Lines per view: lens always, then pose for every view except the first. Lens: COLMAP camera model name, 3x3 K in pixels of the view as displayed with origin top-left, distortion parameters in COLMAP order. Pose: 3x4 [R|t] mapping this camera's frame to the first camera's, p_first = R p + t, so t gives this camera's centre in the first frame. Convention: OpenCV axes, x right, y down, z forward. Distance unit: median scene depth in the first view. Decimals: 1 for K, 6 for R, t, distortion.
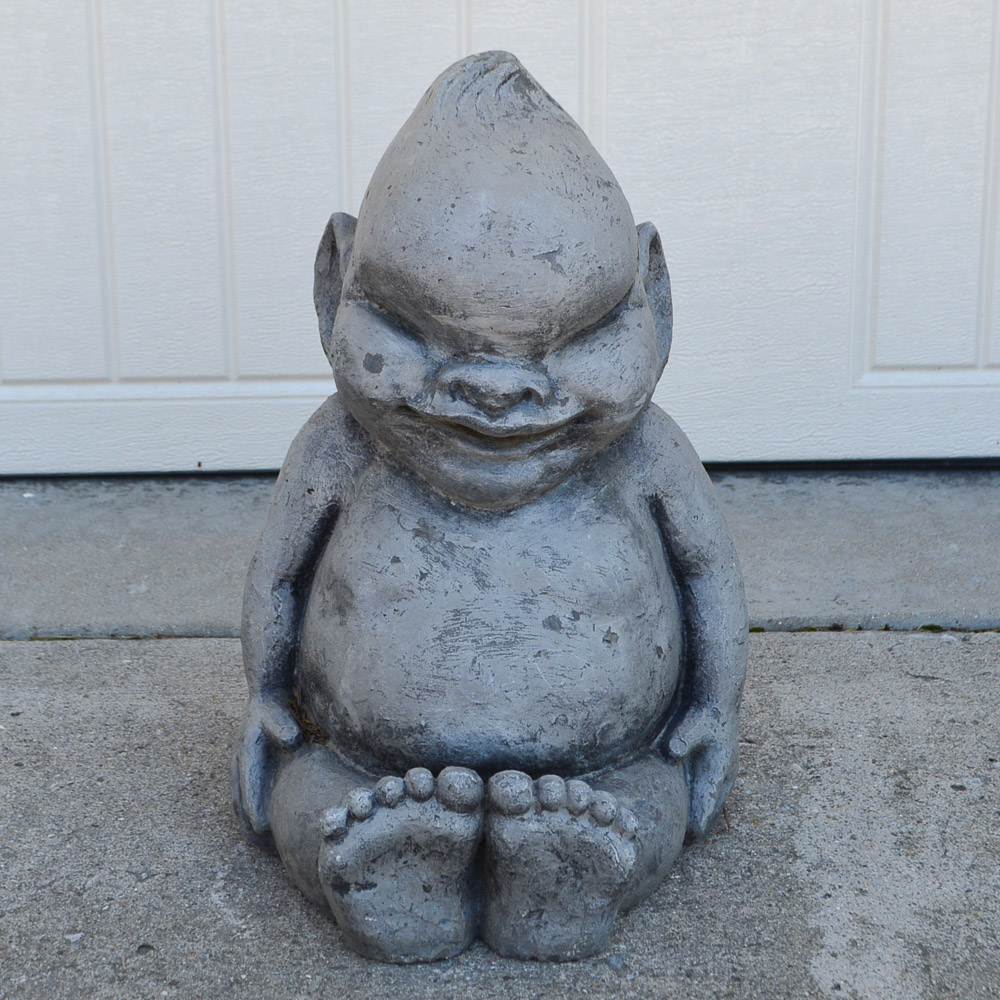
lens RADIAL K [[1841.8, 0, 519.2], [0, 1841.8, 426.7], [0, 0, 1]] dist [-0.025215, -0.096886]
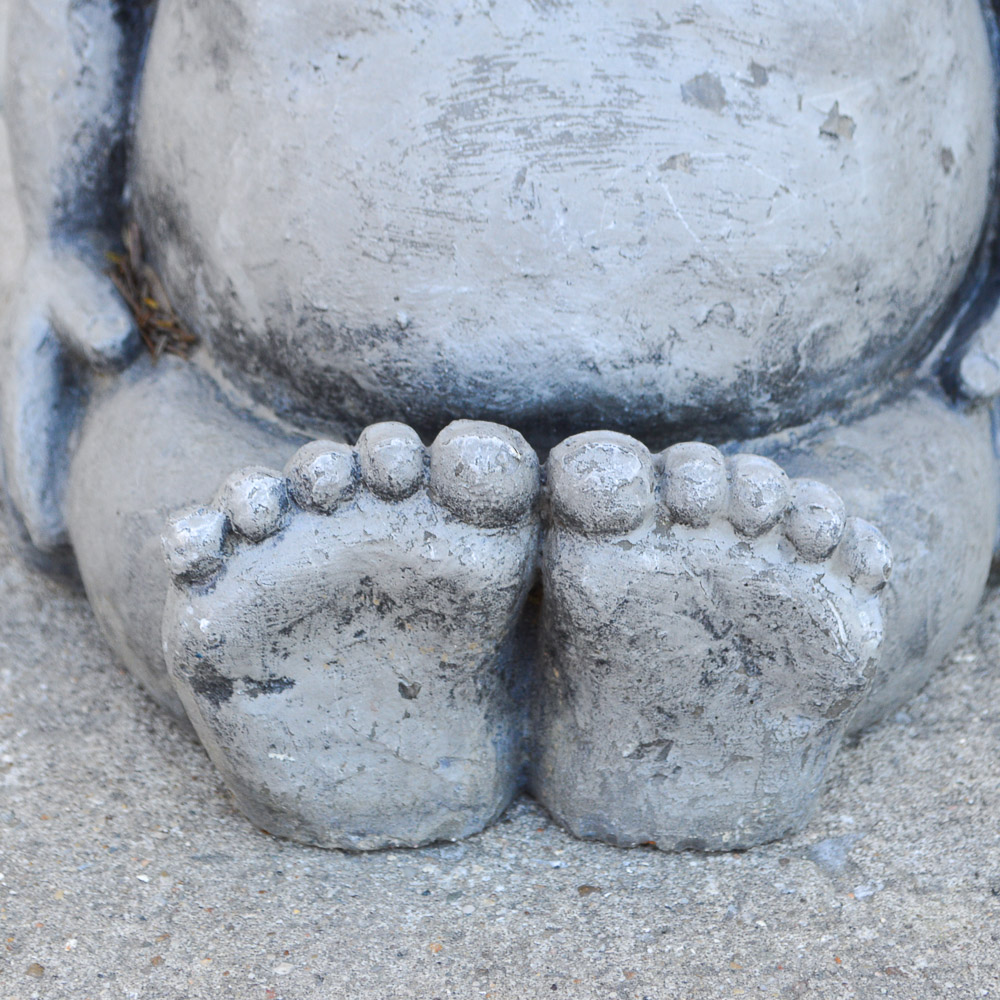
lens RADIAL K [[3138.6, 0, 562.6], [0, 3138.6, 498.6], [0, 0, 1]] dist [0.000162, -0.245289]
pose [[0.999599, 0.015303, -0.023810, 0.003967], [-0.009300, 0.972108, 0.234349, 0.027691], [0.026732, -0.234034, 0.971861, 0.264989]]
